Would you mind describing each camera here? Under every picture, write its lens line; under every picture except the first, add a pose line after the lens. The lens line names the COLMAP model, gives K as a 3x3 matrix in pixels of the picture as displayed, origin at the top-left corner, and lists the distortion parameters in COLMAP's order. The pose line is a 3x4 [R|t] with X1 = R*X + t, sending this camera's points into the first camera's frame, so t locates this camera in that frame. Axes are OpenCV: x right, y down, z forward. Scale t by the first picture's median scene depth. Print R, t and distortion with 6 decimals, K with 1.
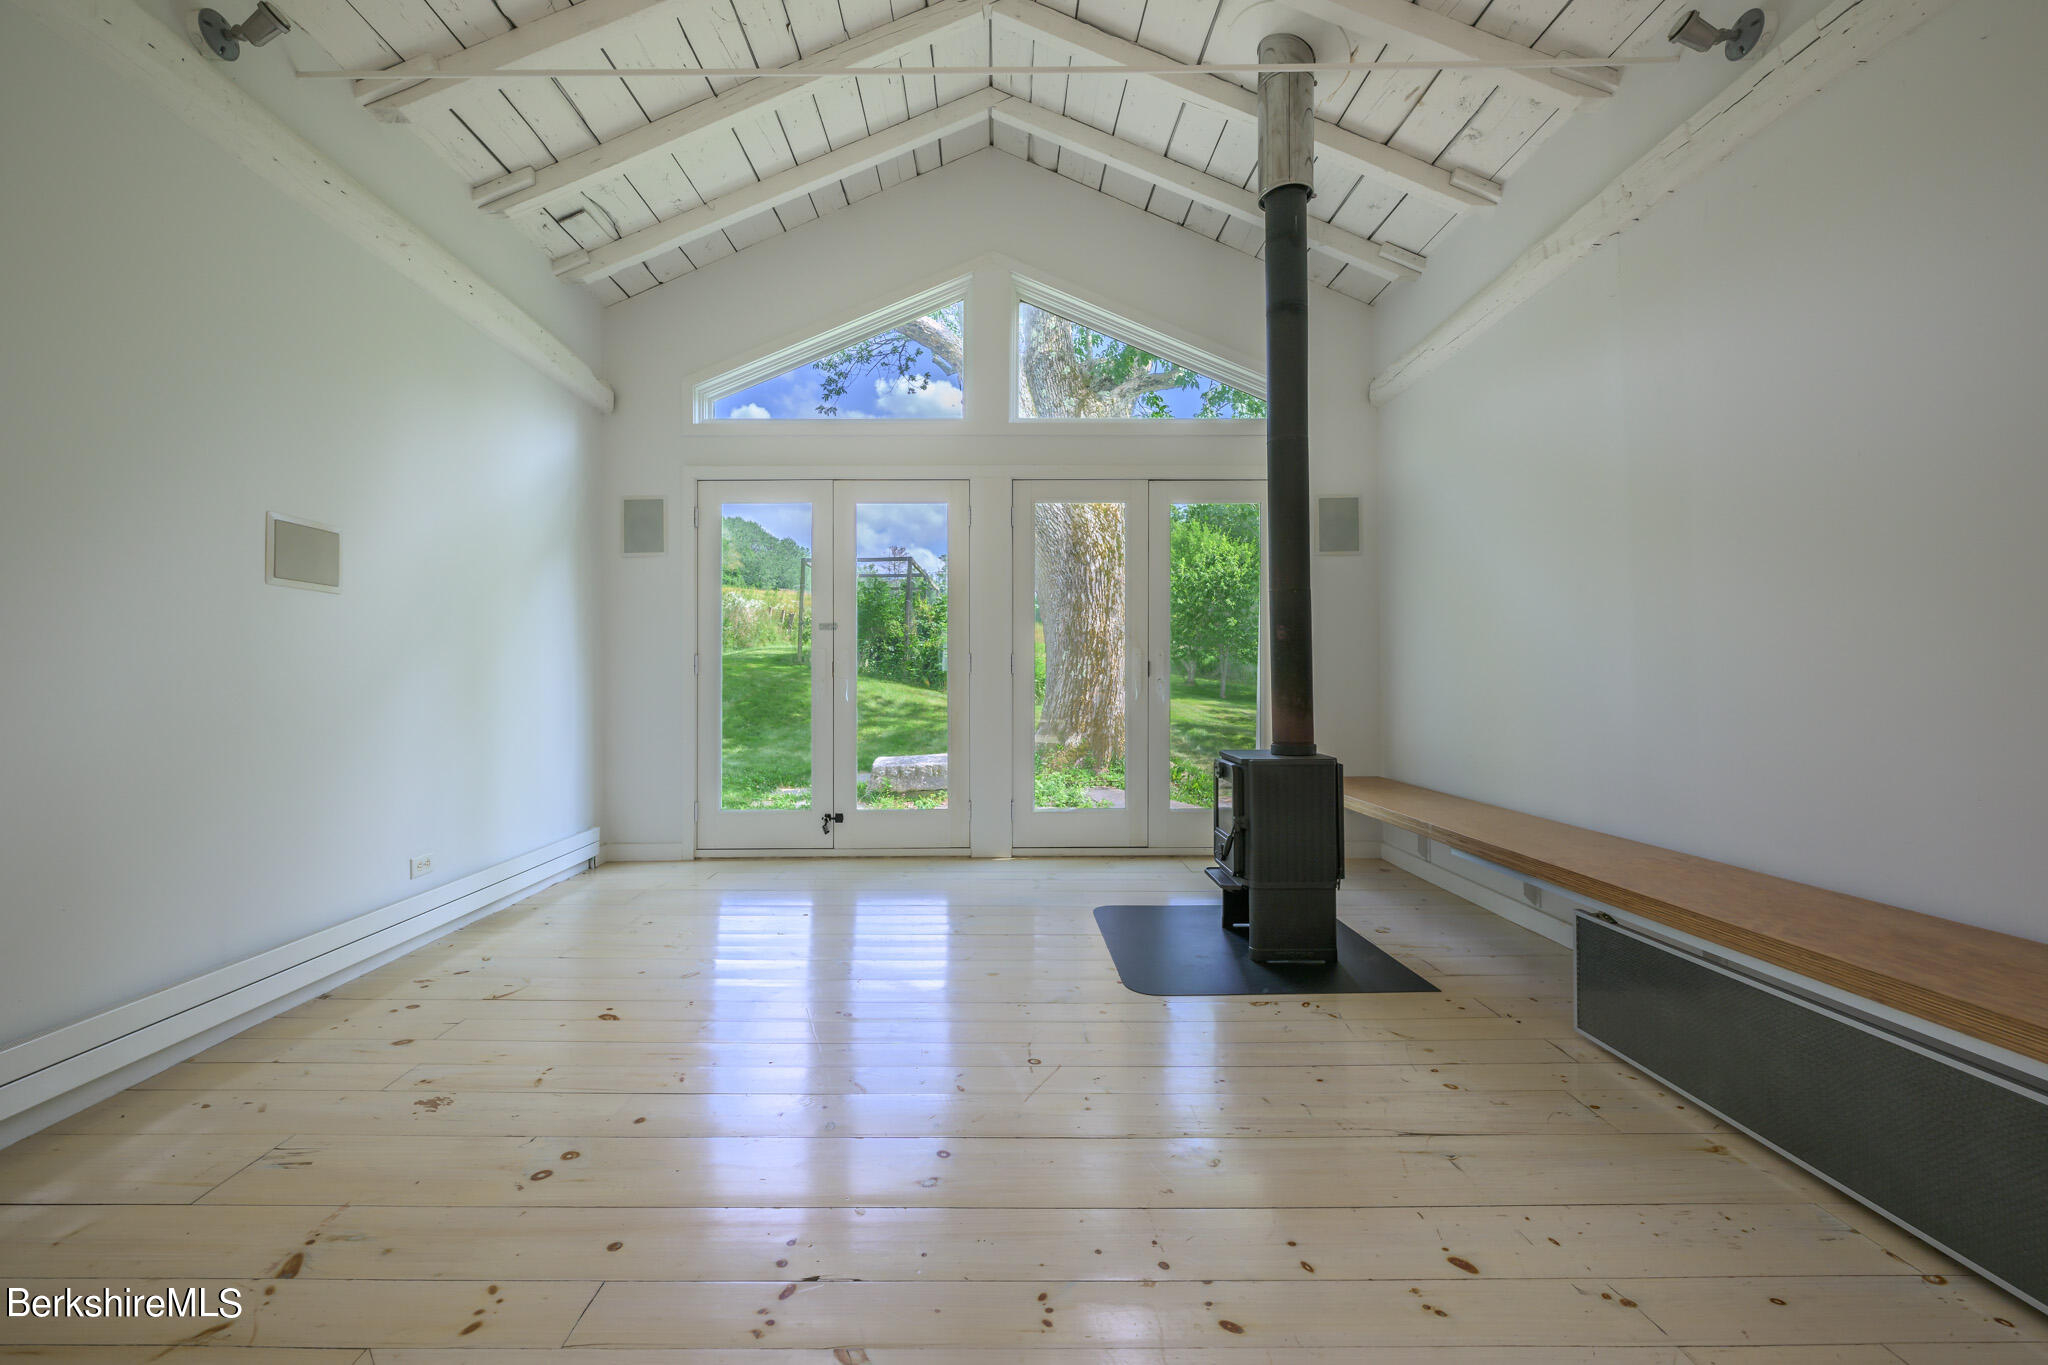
lens RADIAL K [[819.1, 0, 1006.9], [0, 819.1, 679.6], [0, 0, 1]] dist [-0.000819, -0.000098]
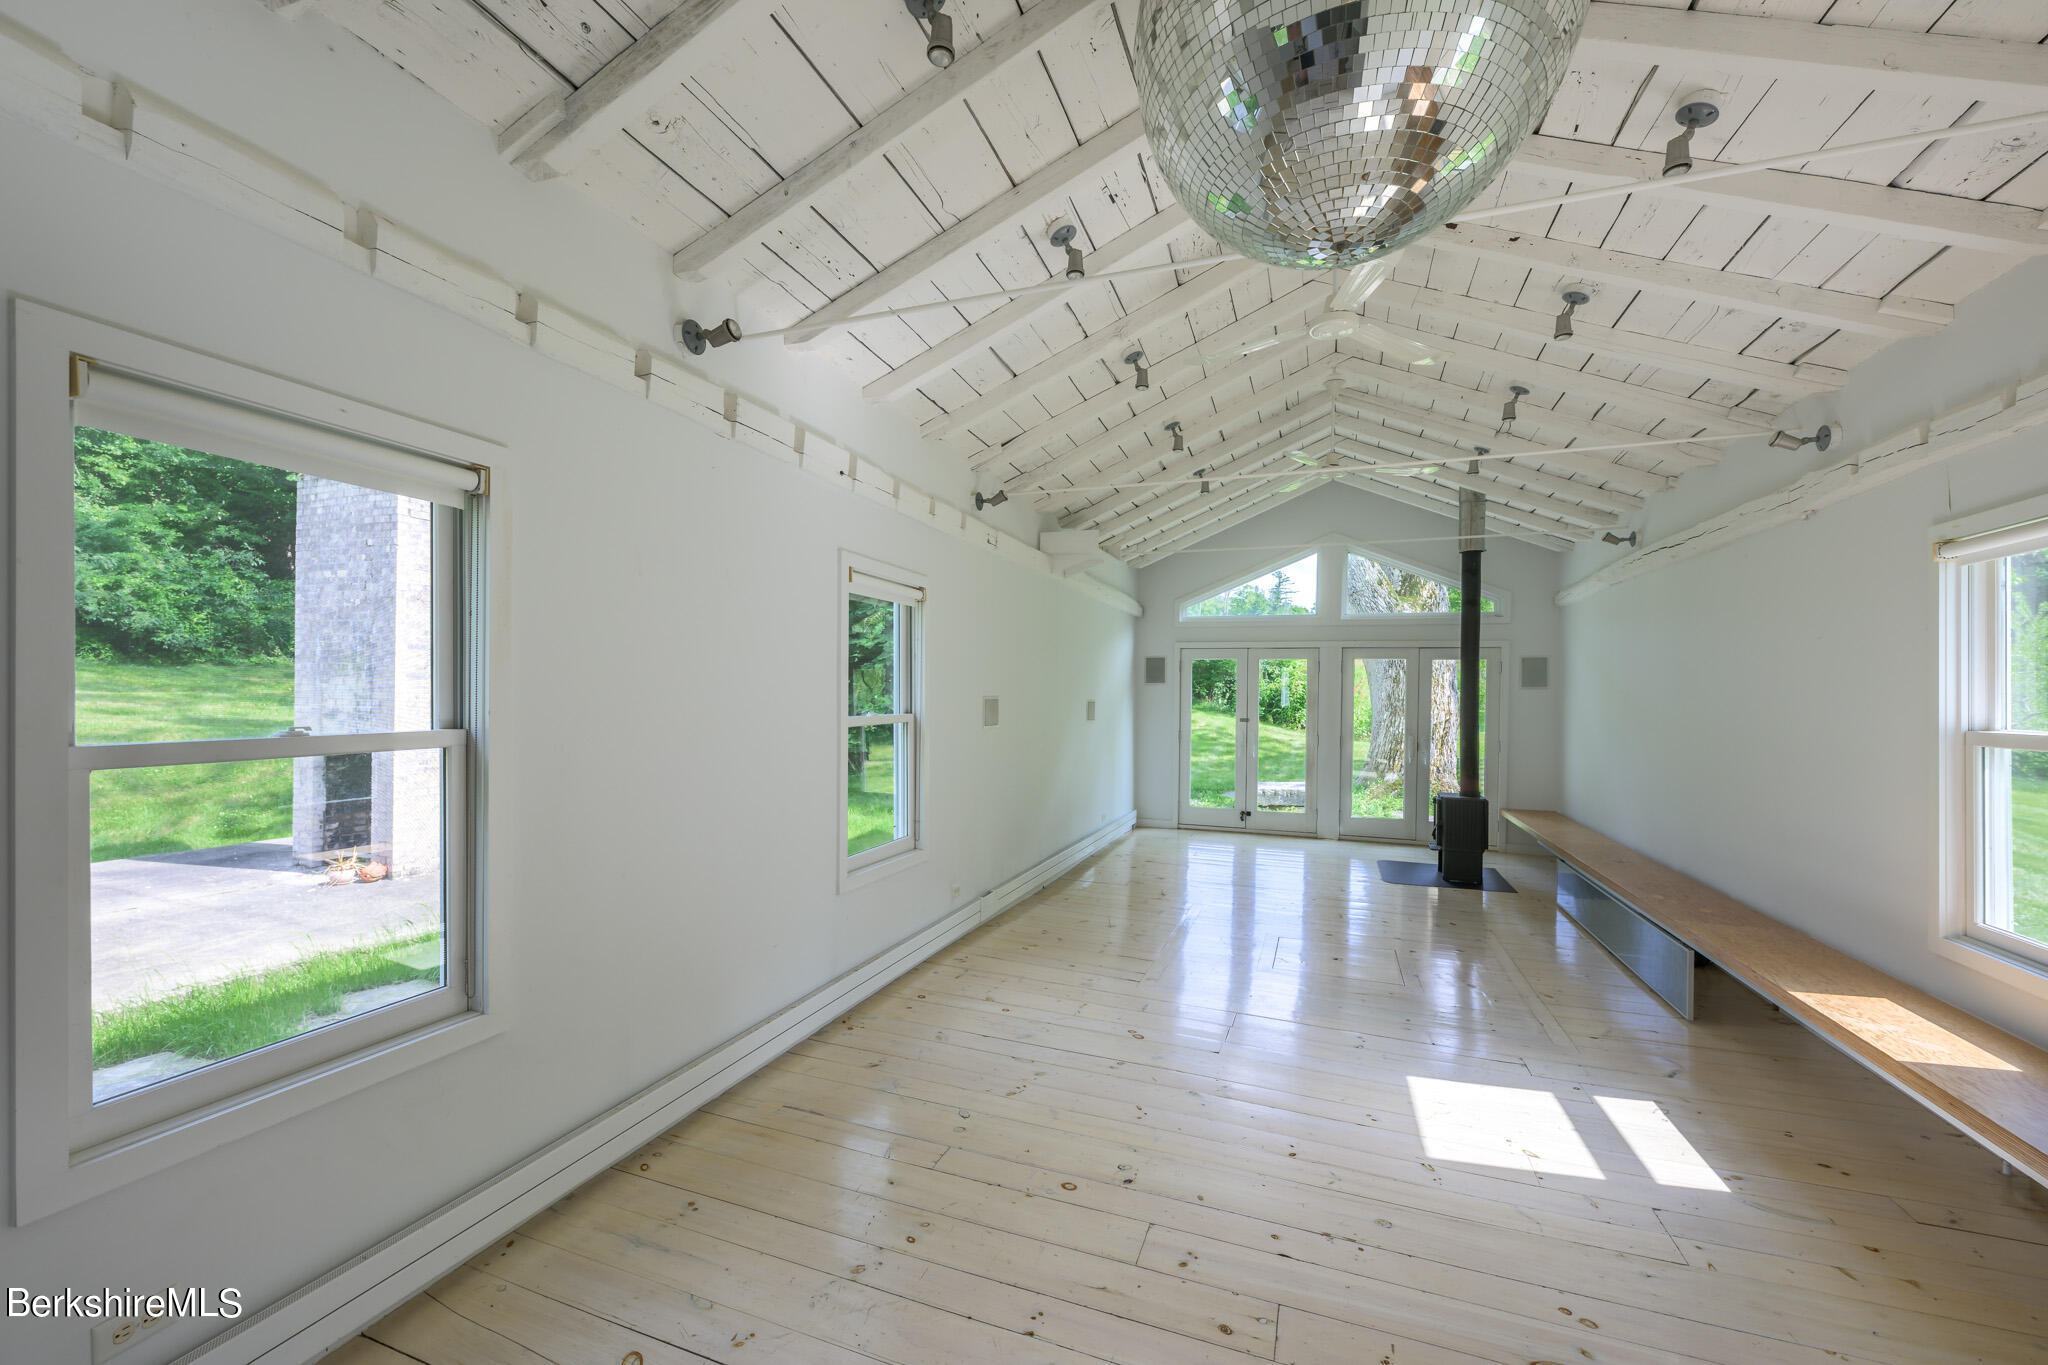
lens RADIAL K [[819.1, 0, 1014.1], [0, 819.1, 699.1], [0, 0, 1]] dist [-0.000819, -0.000098]
pose [[0.927001, 0.016352, -0.374701, 0.014866], [-0.014630, 0.999865, 0.007441, -0.126555], [0.374772, -0.001416, 0.927116, -1.136365]]
